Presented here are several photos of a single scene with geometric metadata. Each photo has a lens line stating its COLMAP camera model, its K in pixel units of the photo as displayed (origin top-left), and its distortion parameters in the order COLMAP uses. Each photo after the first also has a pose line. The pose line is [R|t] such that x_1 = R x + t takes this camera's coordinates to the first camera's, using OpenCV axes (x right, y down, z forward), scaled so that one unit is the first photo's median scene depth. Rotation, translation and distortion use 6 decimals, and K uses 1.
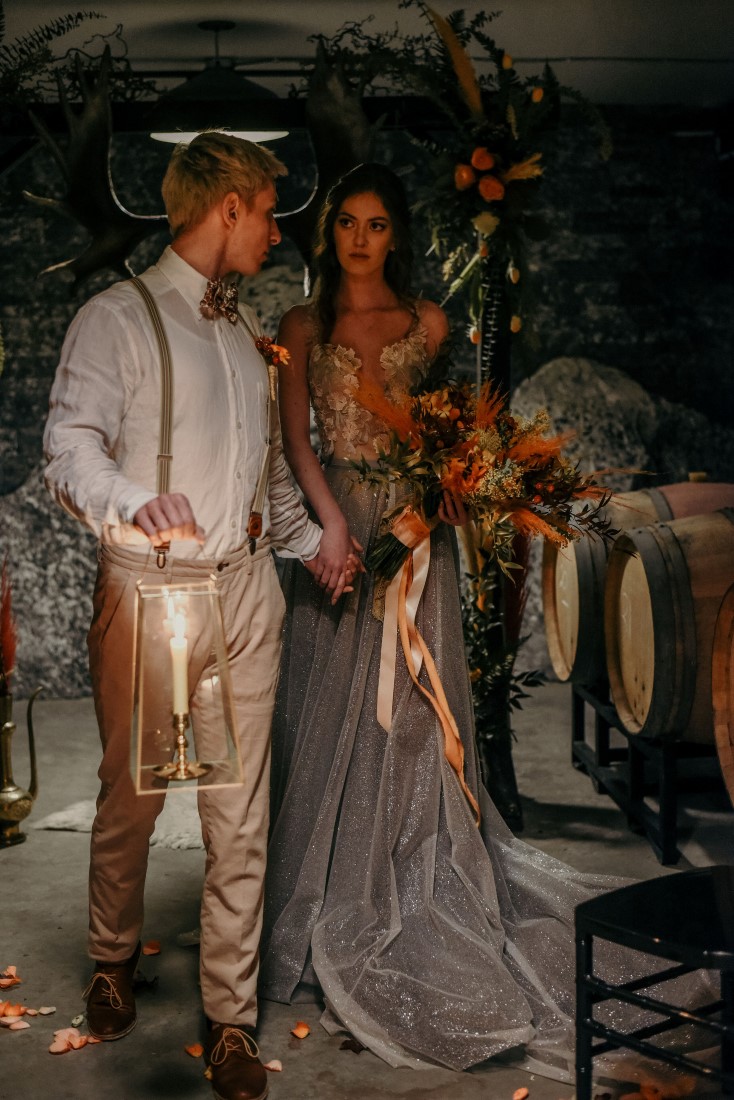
lens RADIAL K [[1567.9, 0, 367.0], [0, 1567.9, 550.0], [0, 0, 1]] dist [-0.116527, -0.042225]
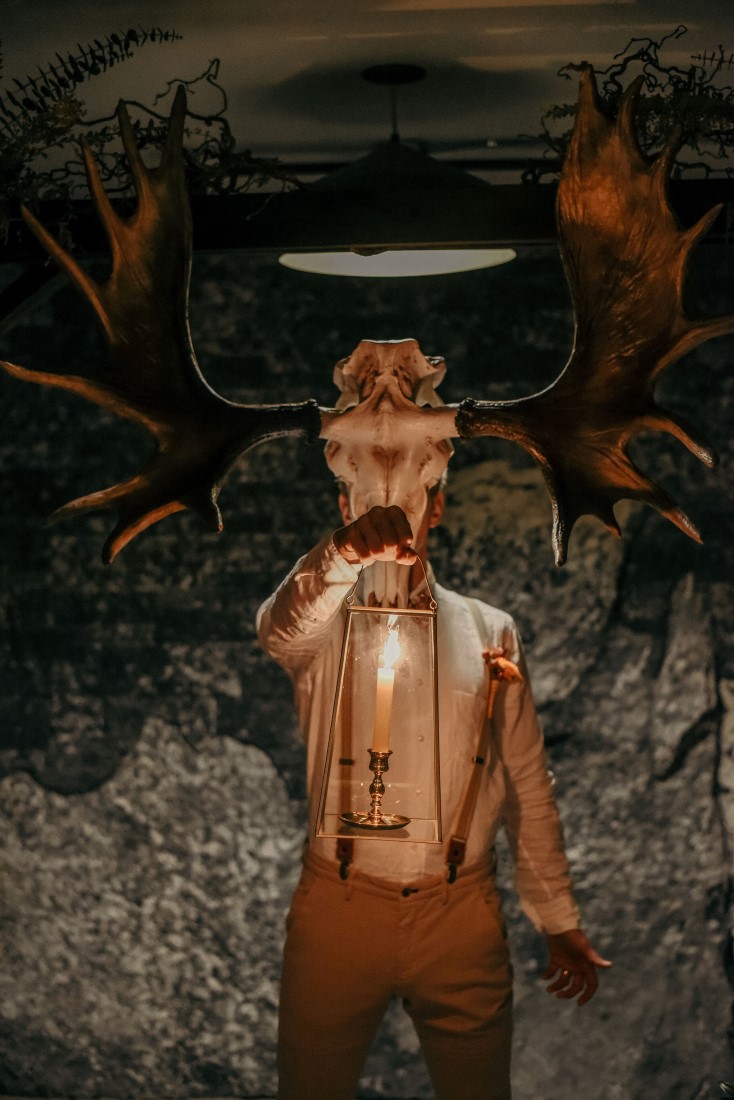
lens RADIAL K [[1567.9, 0, 367.0], [0, 1567.9, 550.0], [0, 0, 1]] dist [-0.116527, -0.042225]
pose [[0.992039, 0.006317, -0.125769, -0.024661], [-0.018028, 0.995578, -0.092195, -0.080905], [0.124630, 0.093729, 0.987766, 0.332647]]
